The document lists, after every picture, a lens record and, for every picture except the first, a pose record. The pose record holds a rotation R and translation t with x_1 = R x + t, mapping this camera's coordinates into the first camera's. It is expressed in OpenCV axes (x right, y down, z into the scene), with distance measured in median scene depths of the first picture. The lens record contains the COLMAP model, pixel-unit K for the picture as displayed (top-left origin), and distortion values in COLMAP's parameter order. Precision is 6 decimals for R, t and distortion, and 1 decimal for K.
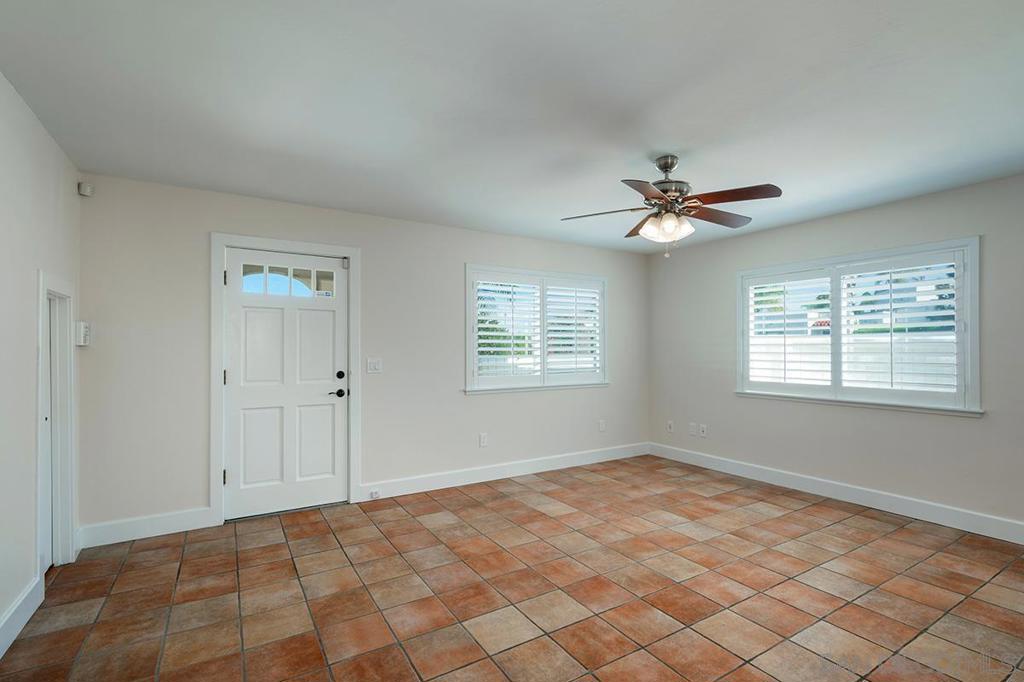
lens RADIAL K [[473.9, 0, 509.9], [0, 473.9, 344.8], [0, 0, 1]] dist [-0.001988, -0.000375]
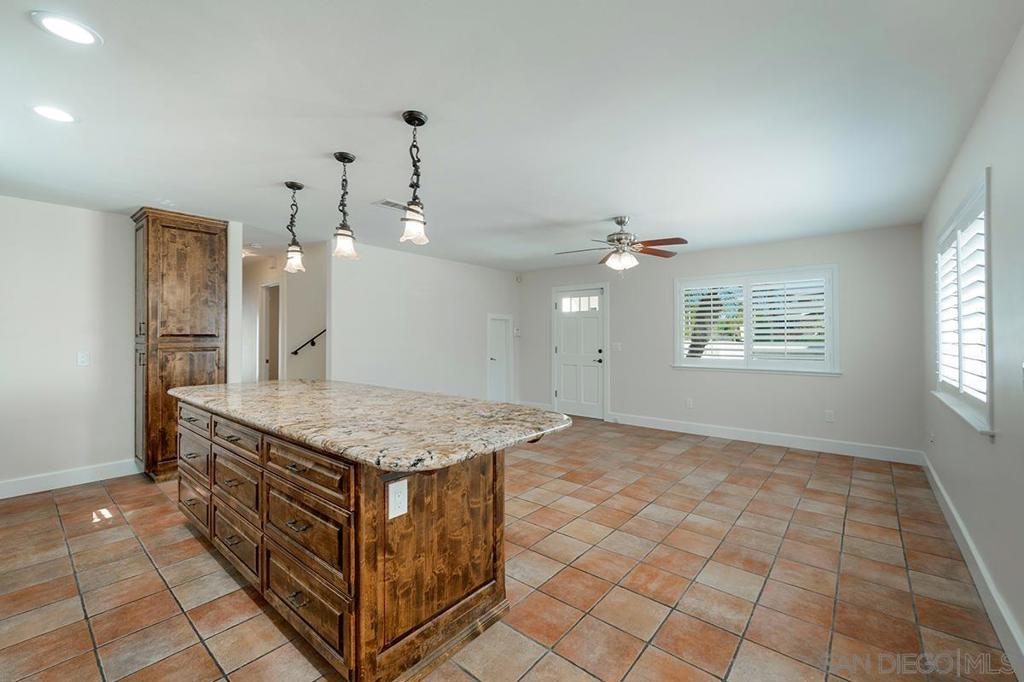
lens RADIAL K [[421.3, 0, 519.9], [0, 421.3, 333.0], [0, 0, 1]] dist [0.000630, 0.000195]
pose [[0.328540, -0.008275, -0.944454, 1.407161], [0.009489, 0.999940, -0.005461, -0.002783], [0.944443, -0.007168, 0.328599, 0.197709]]
